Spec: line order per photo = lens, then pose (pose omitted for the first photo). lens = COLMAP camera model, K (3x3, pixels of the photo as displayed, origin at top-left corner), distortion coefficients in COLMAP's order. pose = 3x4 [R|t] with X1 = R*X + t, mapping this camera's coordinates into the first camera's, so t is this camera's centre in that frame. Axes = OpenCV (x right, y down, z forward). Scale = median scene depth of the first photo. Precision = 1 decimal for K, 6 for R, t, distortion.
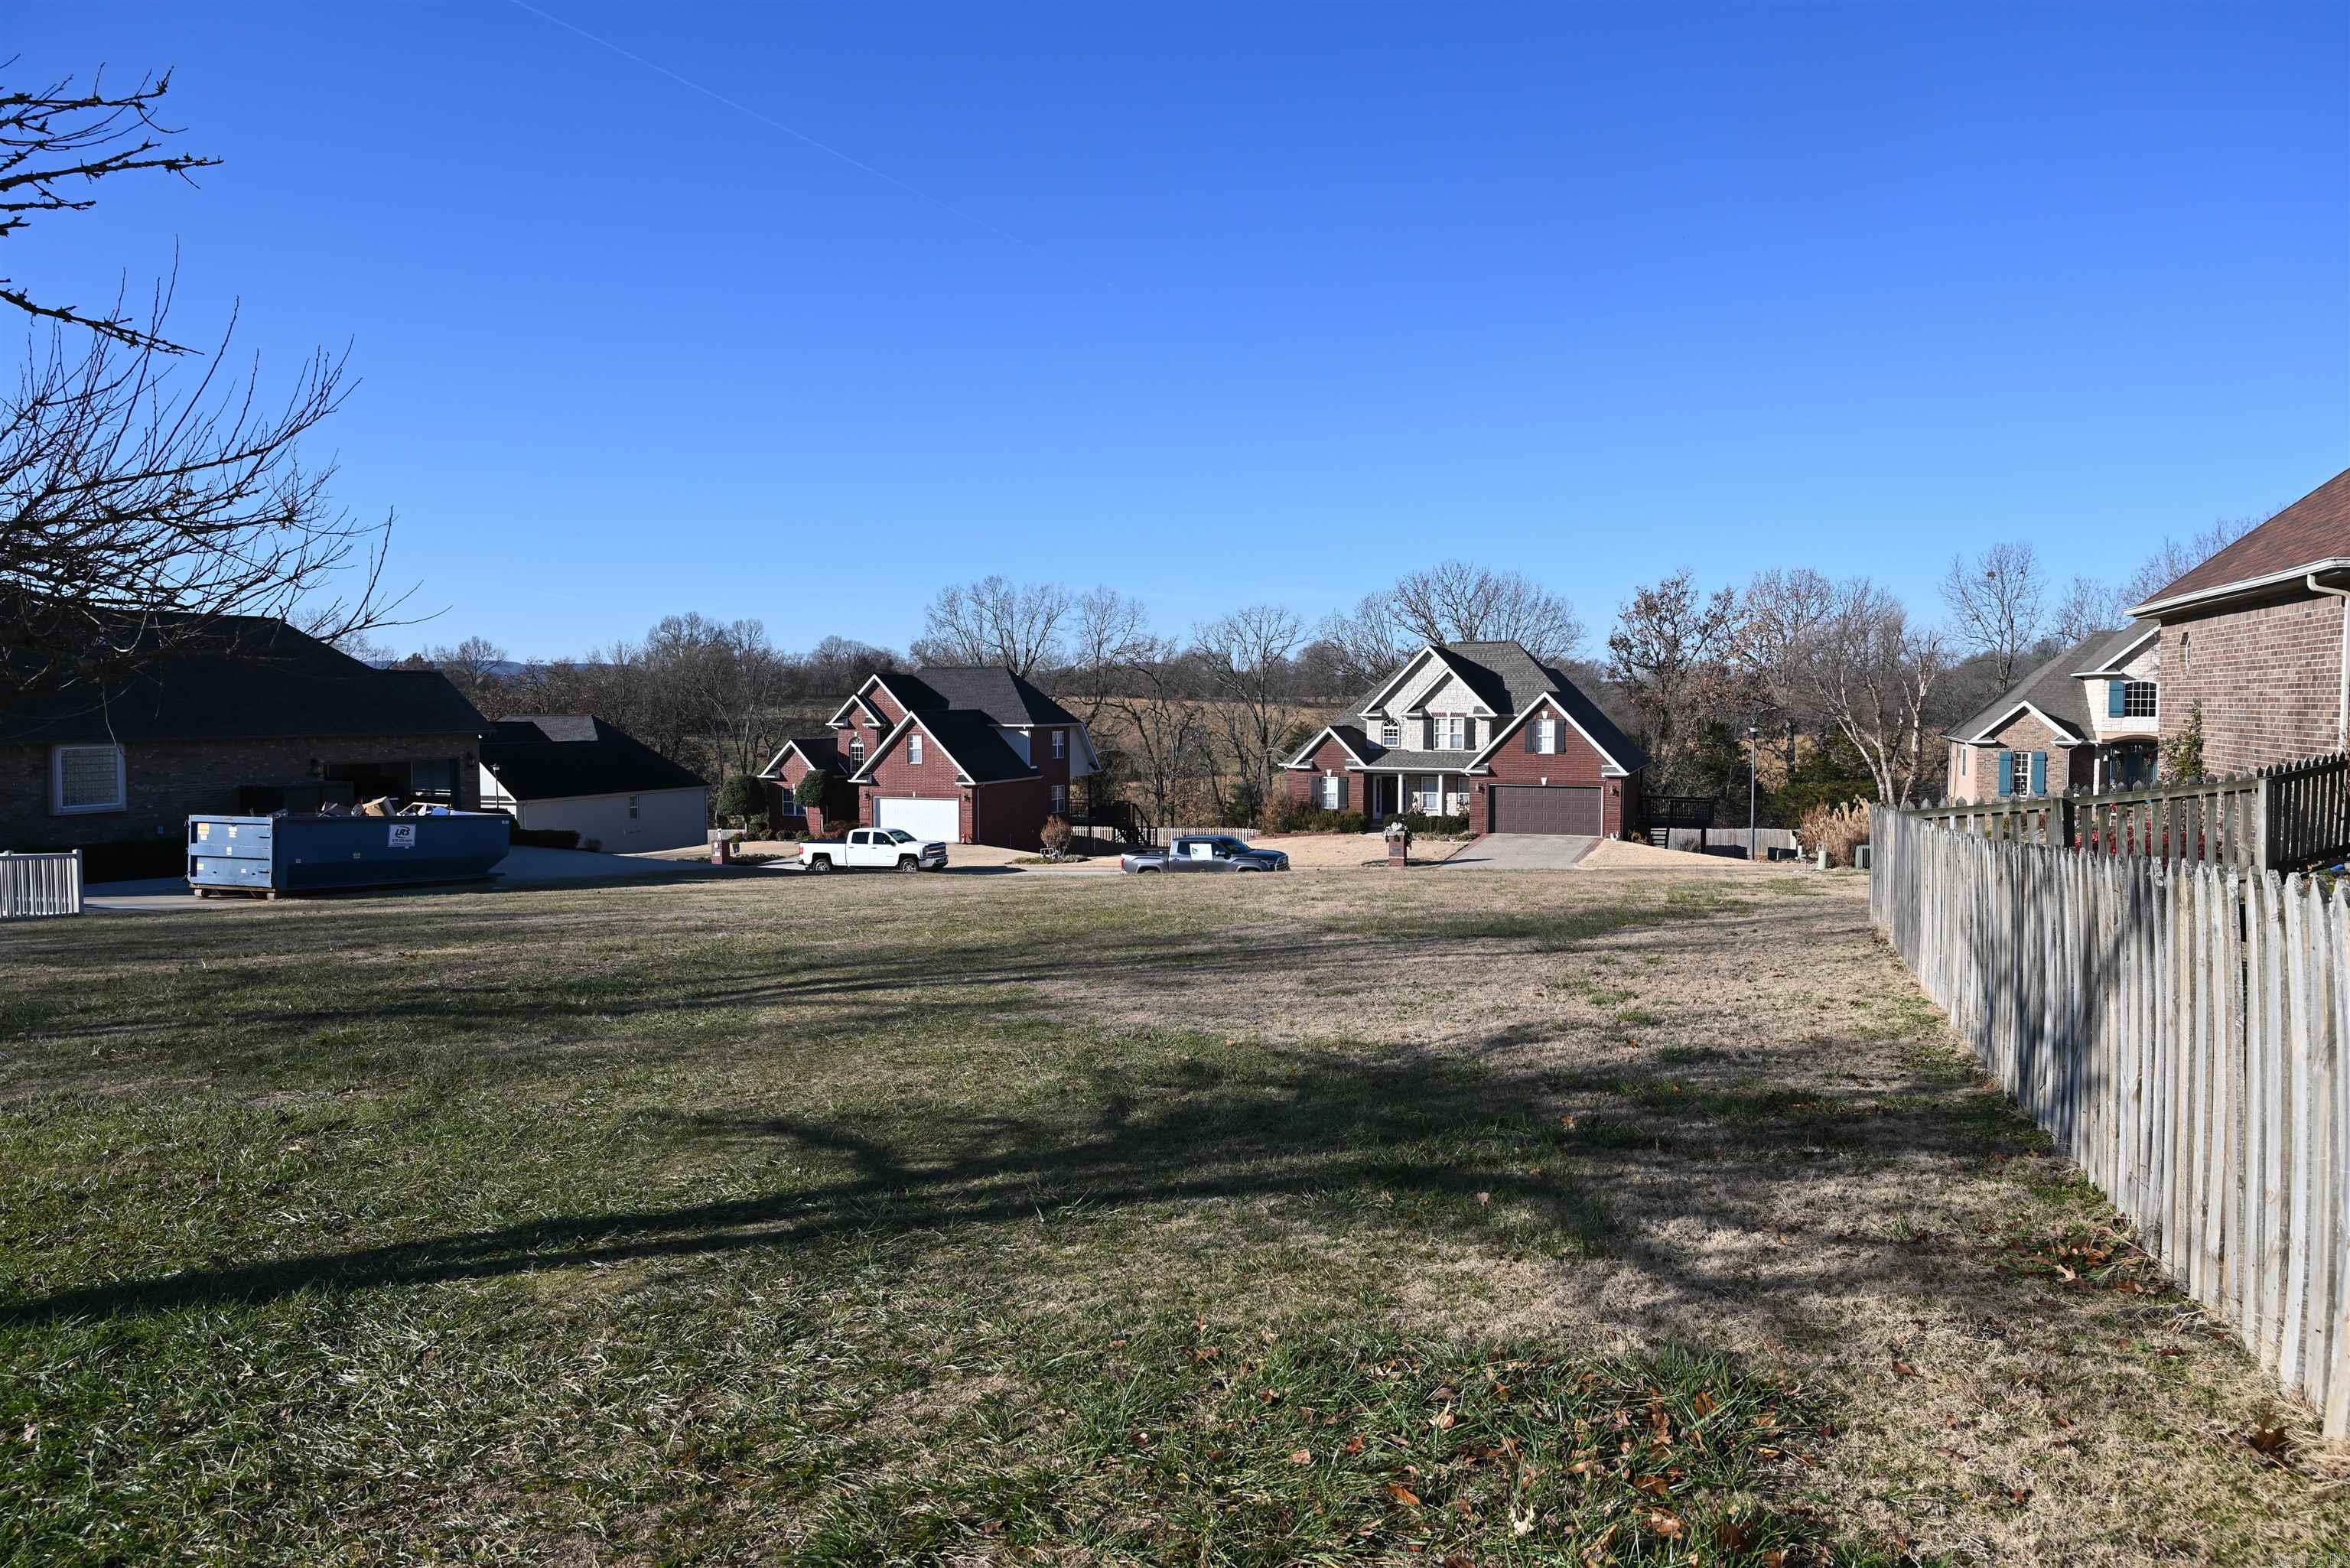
lens RADIAL K [[1563.2, 0, 1175.0], [0, 1563.2, 784.0], [0, 0, 1]] dist [-0.002748, 0.000572]
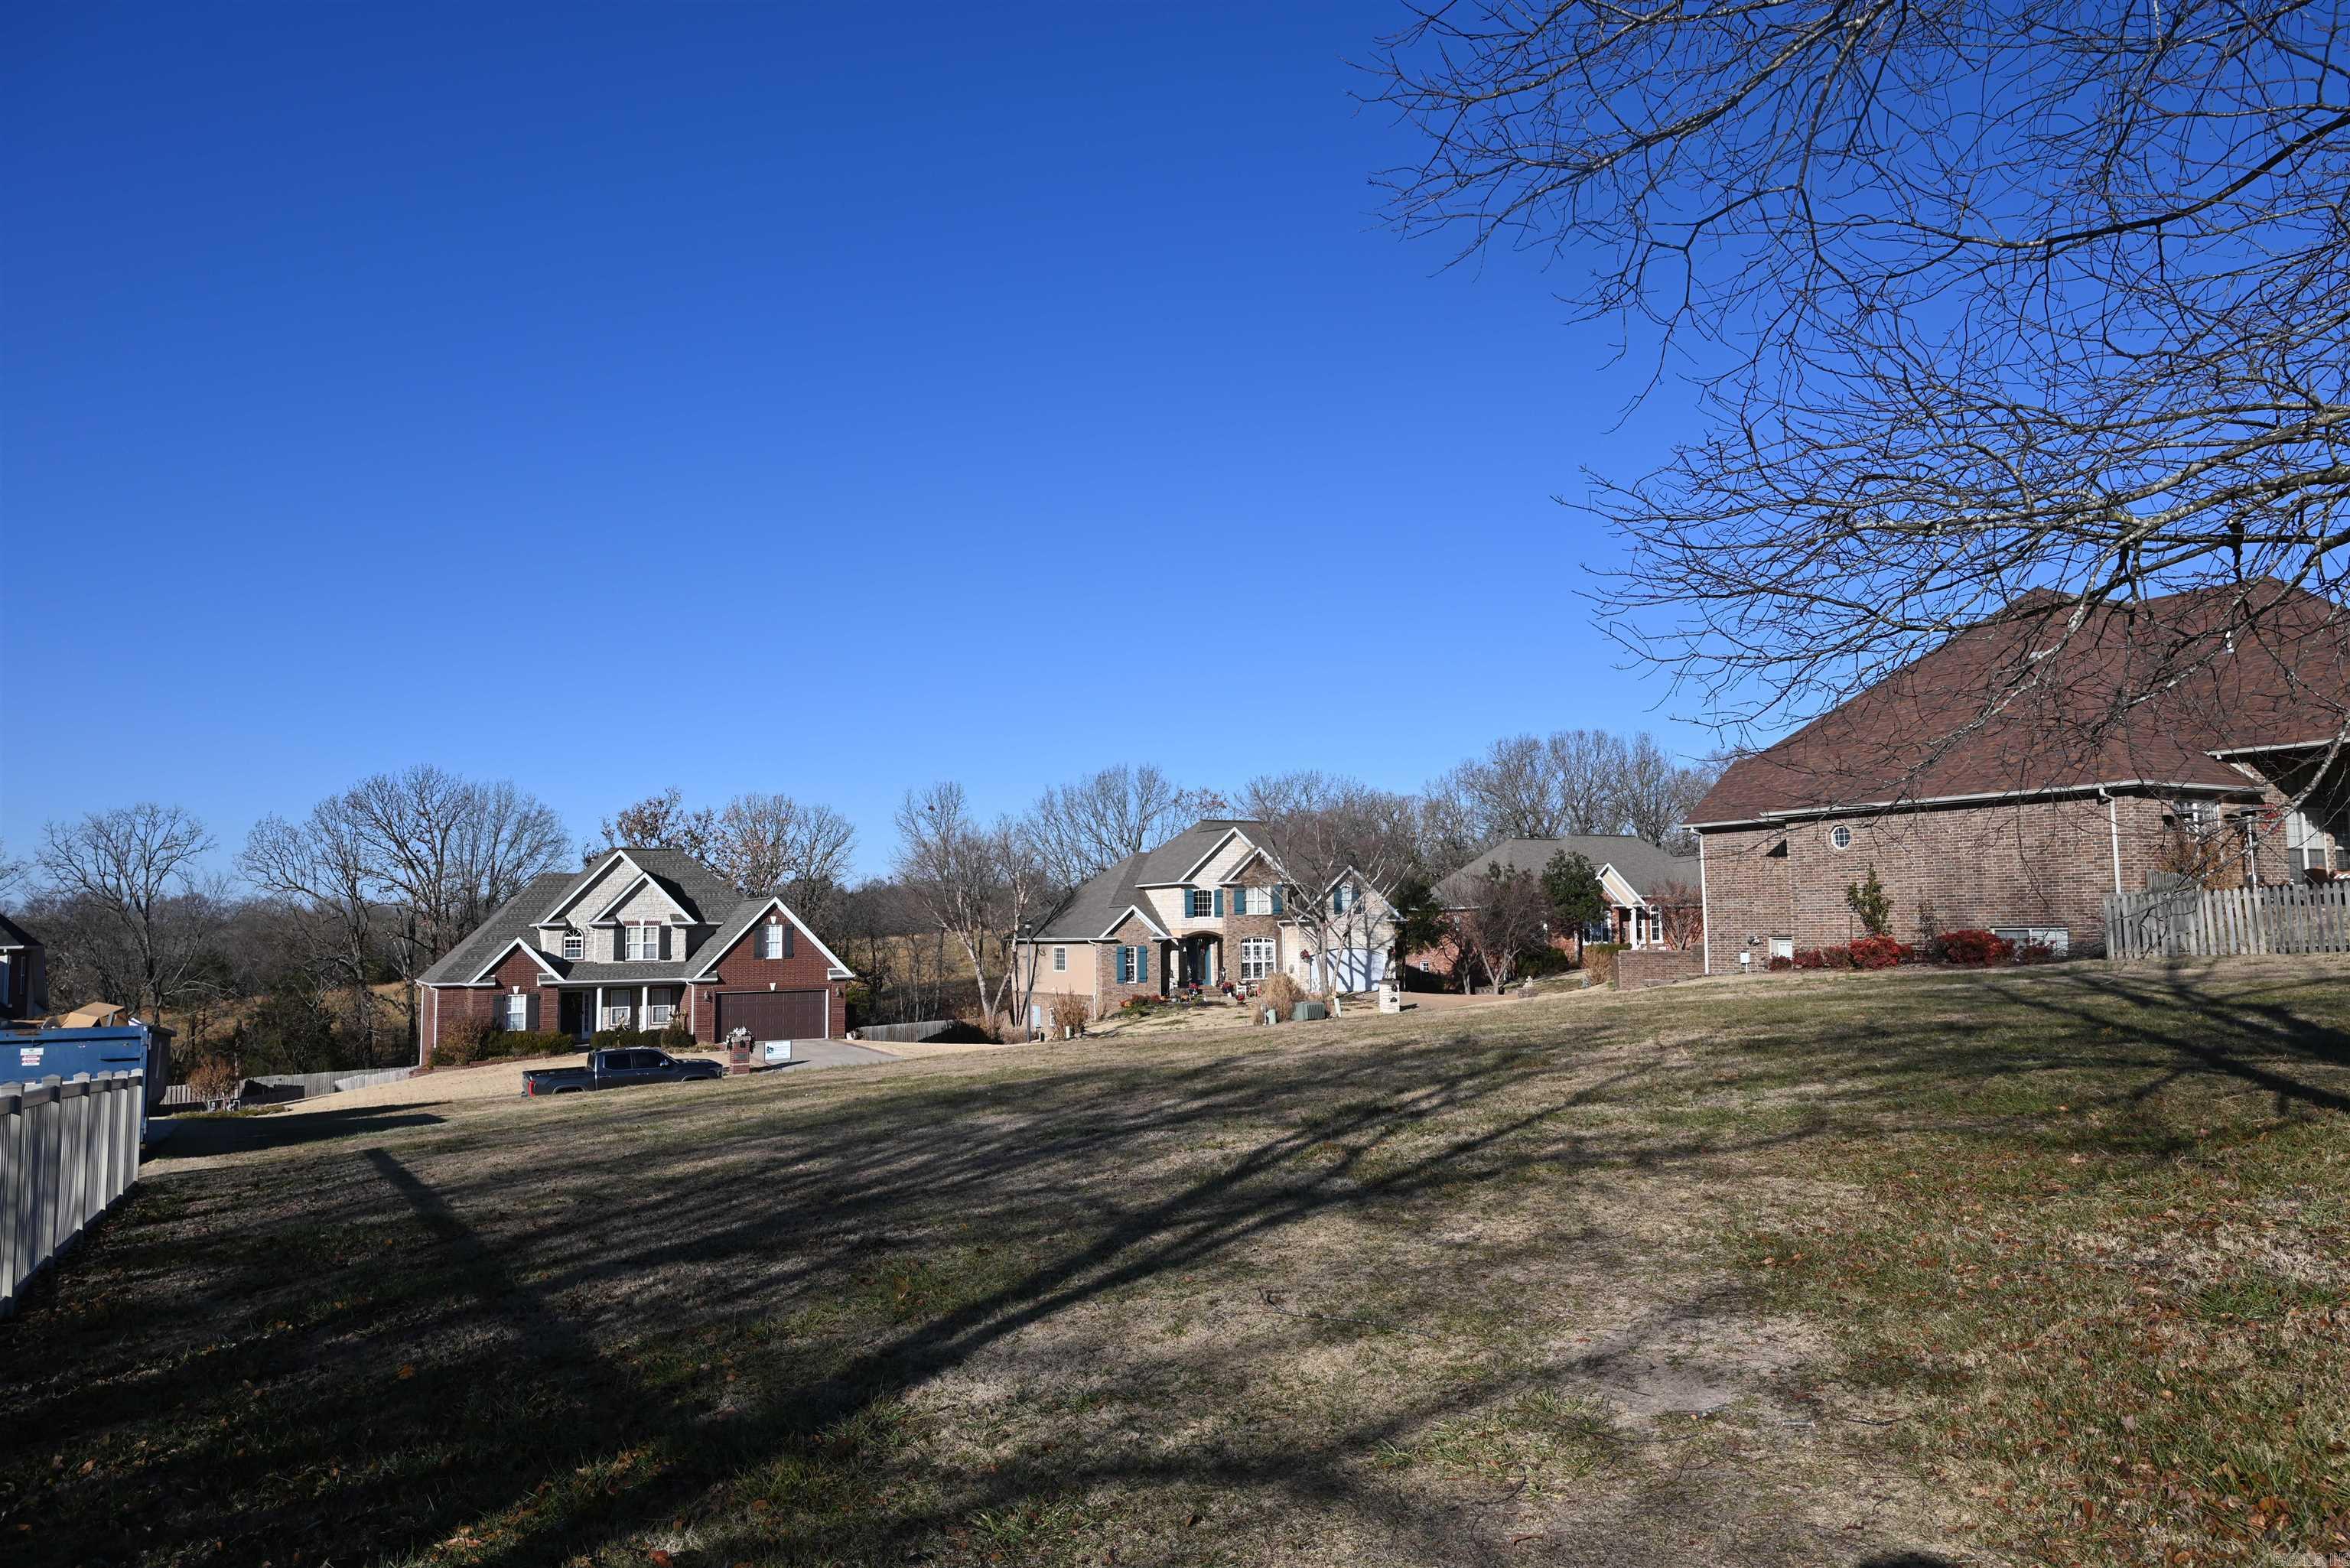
lens RADIAL K [[1606.4, 0, 1175.0], [0, 1606.4, 784.0], [0, 0, 1]] dist [-0.002378, 0.000197]
pose [[0.652085, 0.060023, 0.755766, -0.357367], [0.055122, 0.990469, -0.126223, 0.012901], [-0.756139, 0.123968, 0.642562, 0.119648]]
